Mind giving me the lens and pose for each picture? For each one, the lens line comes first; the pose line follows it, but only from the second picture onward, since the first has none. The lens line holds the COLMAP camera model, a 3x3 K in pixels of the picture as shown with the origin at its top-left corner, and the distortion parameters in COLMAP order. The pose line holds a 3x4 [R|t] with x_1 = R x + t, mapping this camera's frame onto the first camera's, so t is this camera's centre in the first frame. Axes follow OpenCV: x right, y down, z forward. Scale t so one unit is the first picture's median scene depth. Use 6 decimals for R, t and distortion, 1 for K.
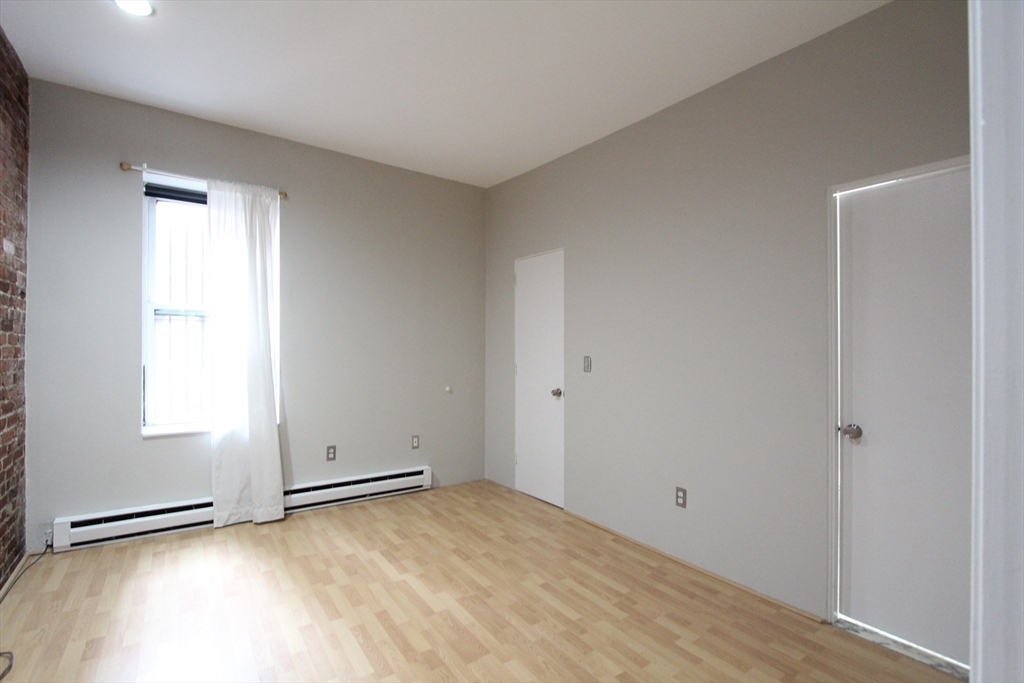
lens RADIAL K [[474.5, 0, 506.2], [0, 474.5, 345.5], [0, 0, 1]] dist [-0.017058, 0.000905]
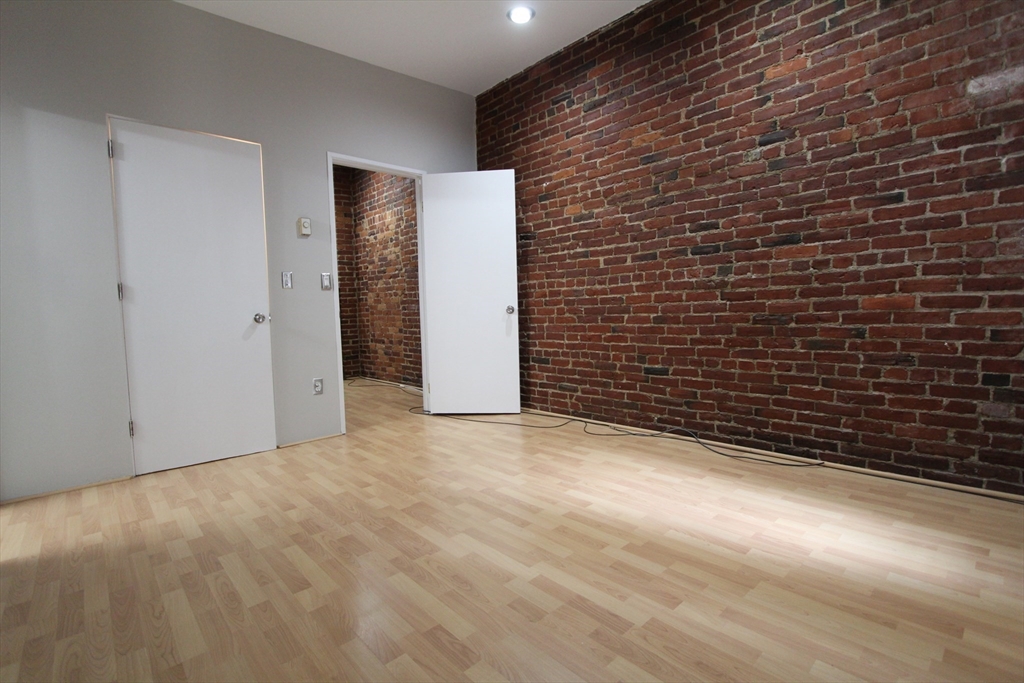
lens RADIAL K [[474.5, 0, 506.2], [0, 474.5, 345.5], [0, 0, 1]] dist [-0.017058, 0.000905]
pose [[-0.991057, 0.032154, -0.129504, -0.116603], [0.022718, 0.997022, 0.073695, 0.156556], [0.131488, 0.070094, -0.988837, 1.651363]]
